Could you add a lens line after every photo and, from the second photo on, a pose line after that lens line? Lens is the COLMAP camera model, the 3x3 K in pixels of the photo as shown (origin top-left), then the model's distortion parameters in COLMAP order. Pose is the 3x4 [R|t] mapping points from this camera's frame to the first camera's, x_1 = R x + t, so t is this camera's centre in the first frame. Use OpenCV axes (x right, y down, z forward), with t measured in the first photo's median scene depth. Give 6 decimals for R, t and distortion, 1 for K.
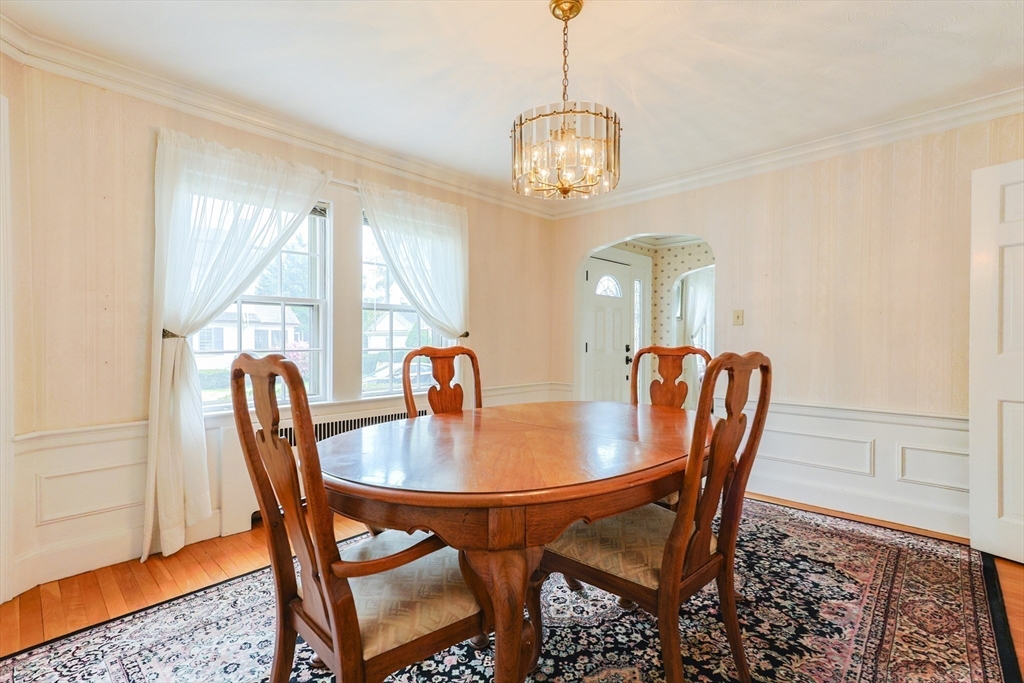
lens RADIAL K [[427.1, 0, 512.2], [0, 427.1, 335.5], [0, 0, 1]] dist [0.001727, 0.000128]
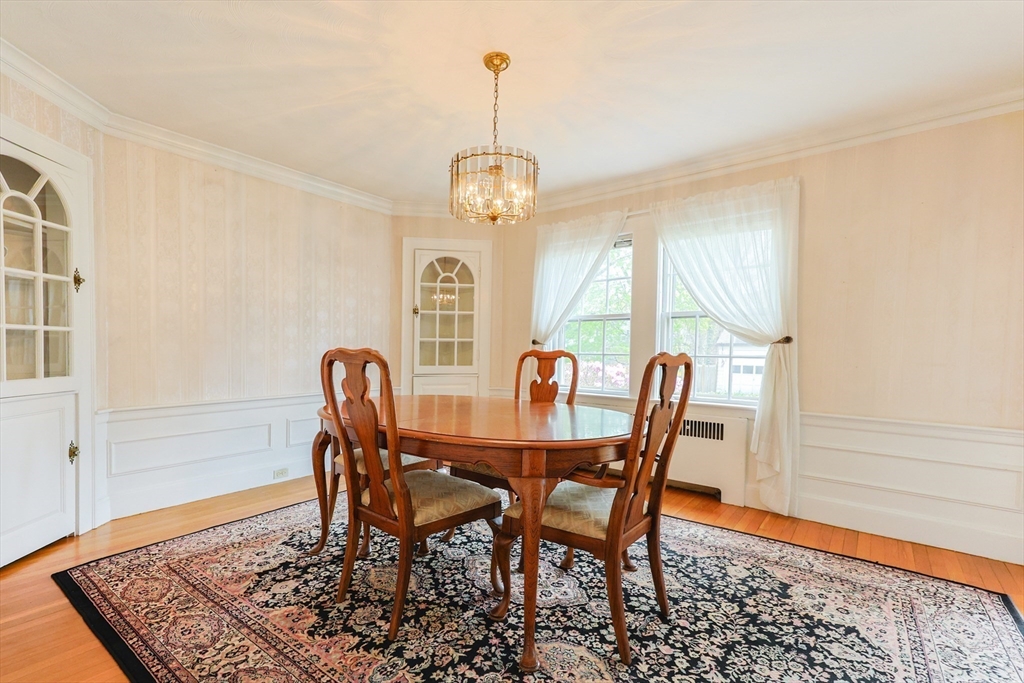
lens RADIAL K [[431.6, 0, 512.0], [0, 431.6, 341.5], [0, 0, 1]] dist [-0.000319, -0.000099]
pose [[0.181377, -0.013071, -0.983327, 1.086823], [0.002768, 0.999914, -0.012781, 0.017526], [0.983410, -0.000404, 0.181398, 0.684689]]
